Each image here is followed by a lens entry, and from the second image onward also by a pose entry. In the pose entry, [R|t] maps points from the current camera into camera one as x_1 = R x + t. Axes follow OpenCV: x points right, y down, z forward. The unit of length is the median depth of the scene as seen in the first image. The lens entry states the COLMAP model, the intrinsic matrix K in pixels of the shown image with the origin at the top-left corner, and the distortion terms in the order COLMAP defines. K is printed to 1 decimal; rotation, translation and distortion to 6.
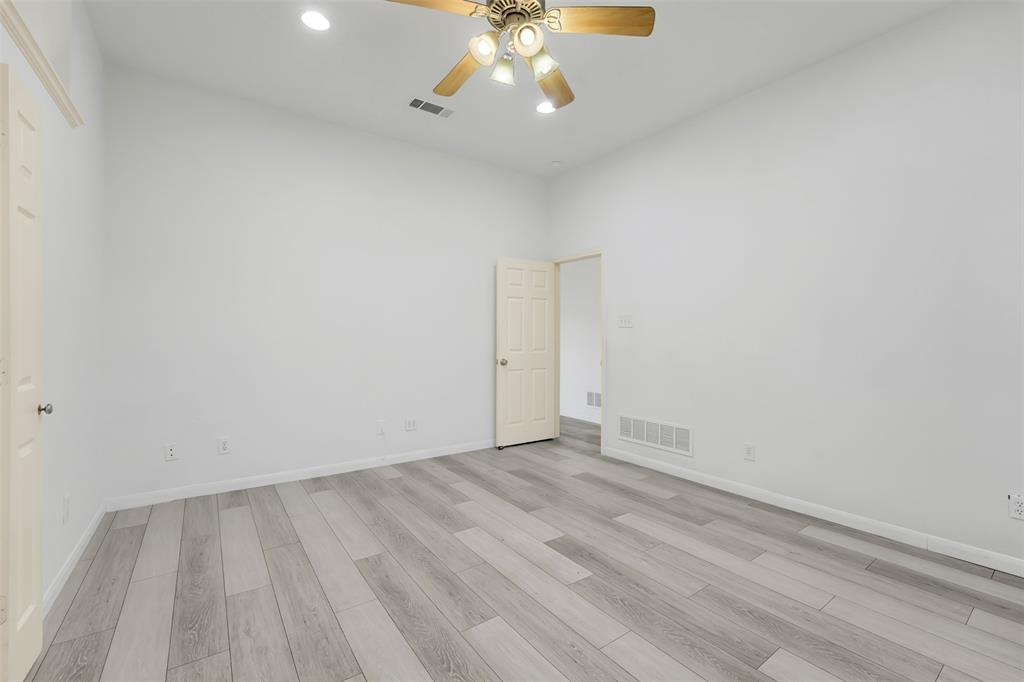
lens RADIAL K [[432.8, 0, 509.5], [0, 432.8, 334.8], [0, 0, 1]] dist [-0.025692, 0.001511]
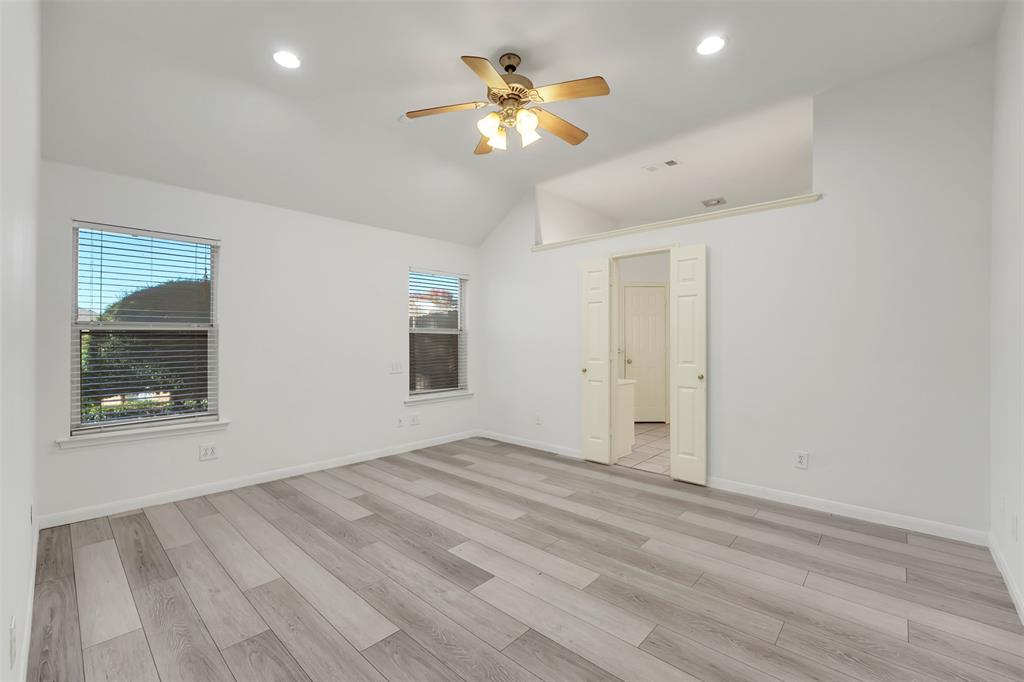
lens RADIAL K [[432.8, 0, 503.8], [0, 432.8, 352.2], [0, 0, 1]] dist [-0.025692, 0.001511]
pose [[-0.979983, 0.006187, -0.198984, 0.212382], [-0.000316, 0.999467, 0.032630, -0.014715], [0.199080, 0.032039, -0.979459, 1.673289]]
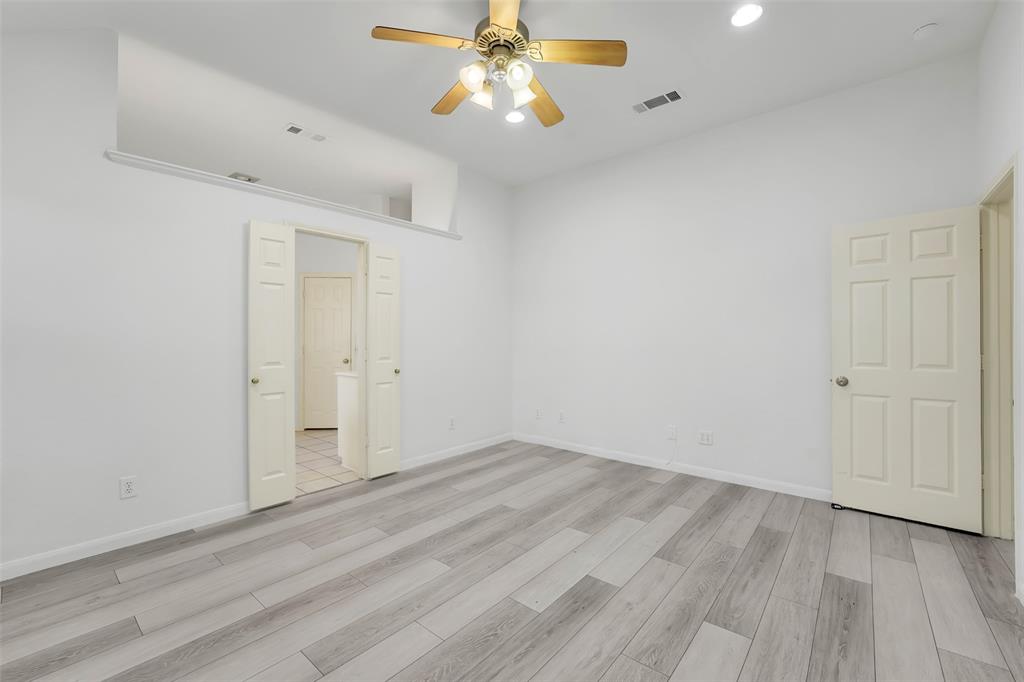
lens RADIAL K [[432.8, 0, 518.3], [0, 432.8, 337.2], [0, 0, 1]] dist [-0.025692, 0.001511]
pose [[0.261701, -0.000603, -0.965149, 0.798411], [0.000574, 1.000000, -0.000469, -0.004218], [0.965149, -0.000431, 0.261701, 0.564272]]
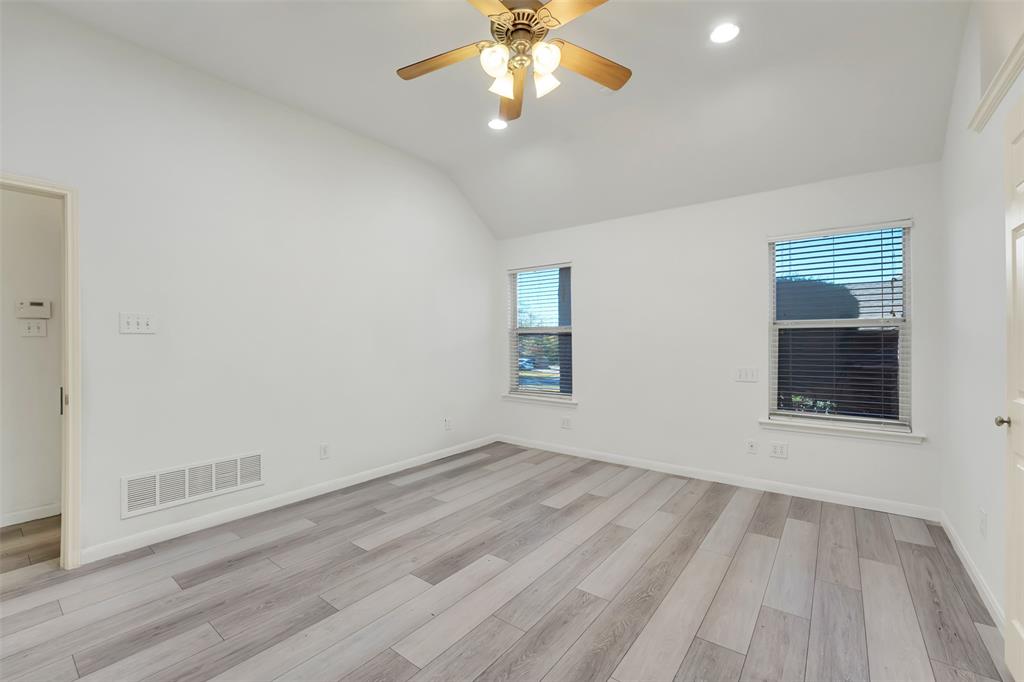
lens RADIAL K [[432.8, 0, 520.4], [0, 432.8, 339.1], [0, 0, 1]] dist [-0.025692, 0.001511]
pose [[-0.302427, -0.002150, 0.953170, -0.707879], [0.005809, 0.999975, 0.004099, -0.011477], [-0.953155, 0.006777, -0.302407, 0.975268]]
